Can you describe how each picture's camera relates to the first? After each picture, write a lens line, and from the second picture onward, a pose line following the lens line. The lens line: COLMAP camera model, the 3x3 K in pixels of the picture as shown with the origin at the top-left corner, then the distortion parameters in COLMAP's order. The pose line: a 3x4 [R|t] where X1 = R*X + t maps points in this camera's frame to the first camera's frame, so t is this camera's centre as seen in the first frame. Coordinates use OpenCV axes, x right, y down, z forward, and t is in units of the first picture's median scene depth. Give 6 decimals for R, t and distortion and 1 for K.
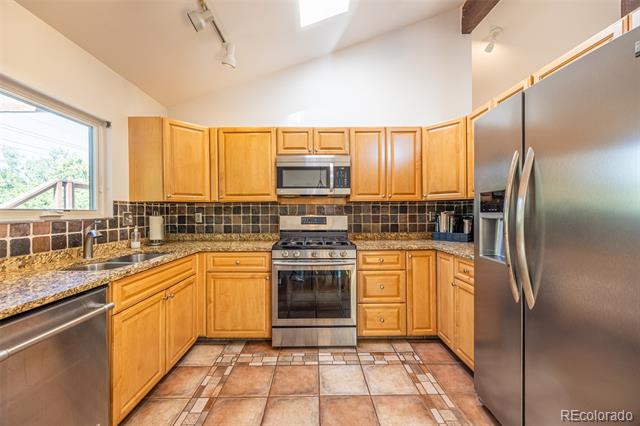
lens RADIAL K [[246.7, 0, 315.5], [0, 246.7, 213.4], [0, 0, 1]] dist [0.000598, -0.000058]
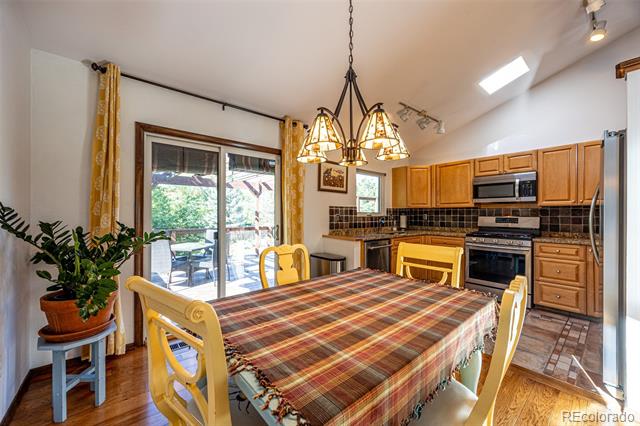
lens RADIAL K [[246.7, 0, 315.5], [0, 246.7, 213.4], [0, 0, 1]] dist [0.000598, -0.000058]
pose [[0.629305, 0.005219, -0.777141, 0.440490], [-0.009293, 0.999956, -0.000810, 0.001545], [0.777103, 0.007732, 0.629326, -0.778022]]
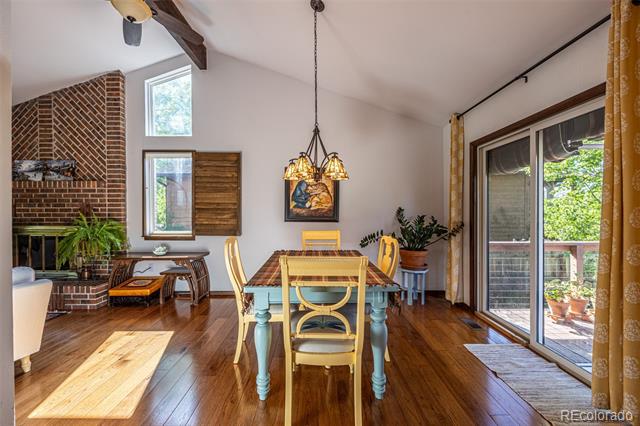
lens RADIAL K [[246.7, 0, 315.5], [0, 246.7, 213.4], [0, 0, 1]] dist [0.000598, -0.000058]
pose [[-0.999905, 0.008150, 0.011131, 0.072464], [0.008275, 0.999903, 0.011207, -0.005194], [-0.011039, 0.011298, -0.999875, 0.498501]]
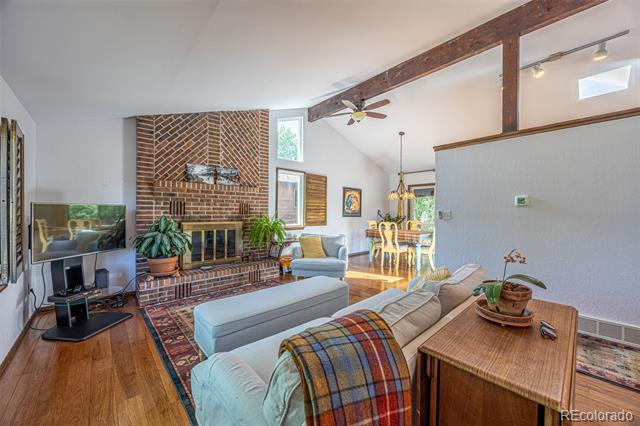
lens RADIAL K [[246.7, 0, 315.5], [0, 246.7, 213.4], [0, 0, 1]] dist [0.000598, -0.000058]
pose [[-0.747104, 0.006582, -0.664675, 2.237503], [-0.002363, 0.999918, 0.012558, -0.011799], [0.664703, 0.010953, -0.747027, 0.814754]]
